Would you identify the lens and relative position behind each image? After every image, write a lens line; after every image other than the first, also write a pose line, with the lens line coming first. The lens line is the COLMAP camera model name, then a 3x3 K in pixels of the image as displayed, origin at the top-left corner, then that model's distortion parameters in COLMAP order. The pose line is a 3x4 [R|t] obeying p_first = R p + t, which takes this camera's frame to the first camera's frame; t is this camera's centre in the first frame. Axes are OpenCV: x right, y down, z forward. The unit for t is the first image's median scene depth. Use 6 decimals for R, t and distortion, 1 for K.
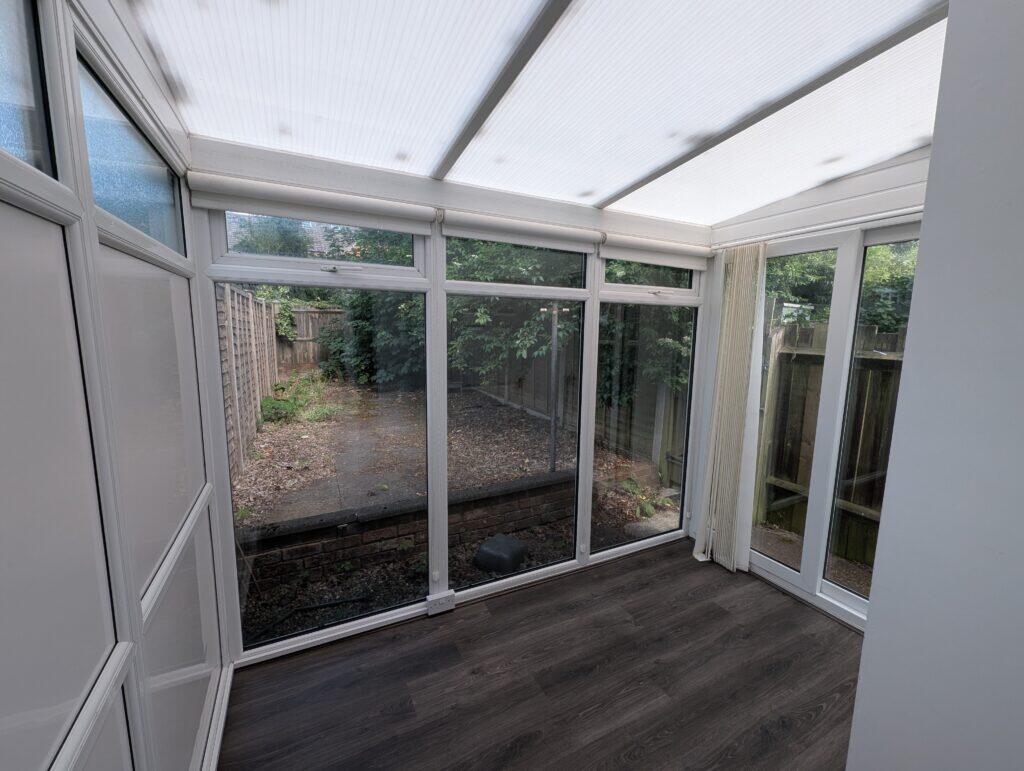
lens RADIAL K [[417.2, 0, 503.3], [0, 417.2, 388.8], [0, 0, 1]] dist [-0.000976, -0.000415]
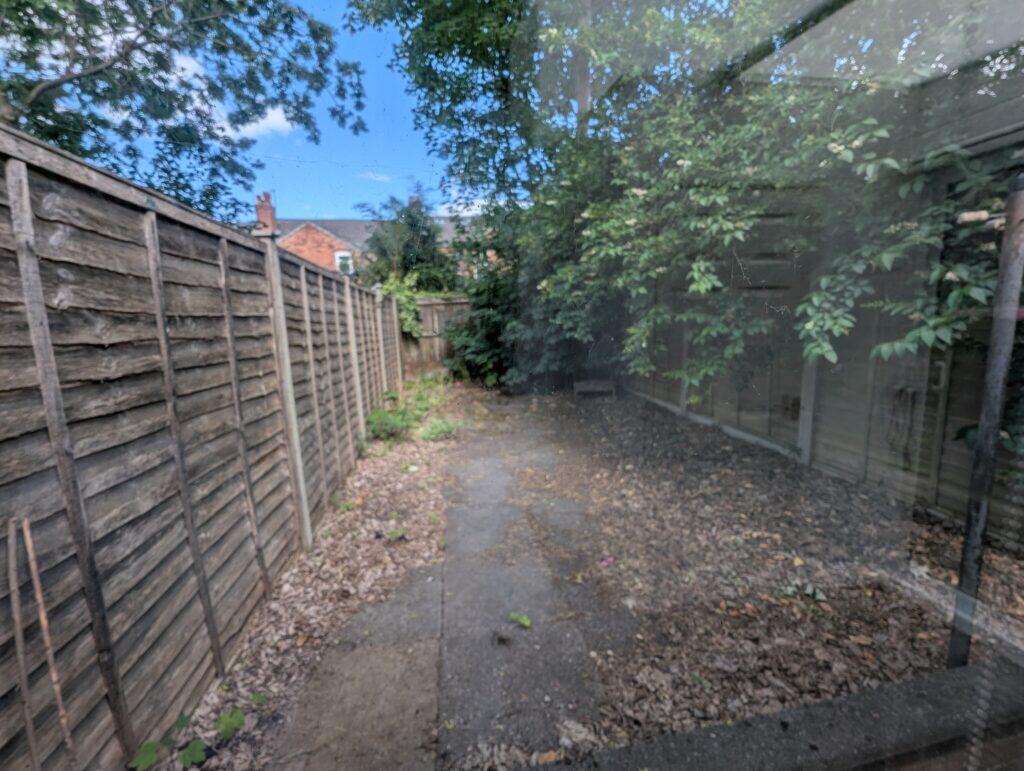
lens RADIAL K [[417.2, 0, 514.4], [0, 417.2, 378.3], [0, 0, 1]] dist [-0.000976, -0.000415]
pose [[0.961967, -0.010979, -0.272946, -0.089469], [0.010594, 0.999940, -0.002885, -0.032790], [0.272961, -0.000117, 0.962025, 0.294273]]
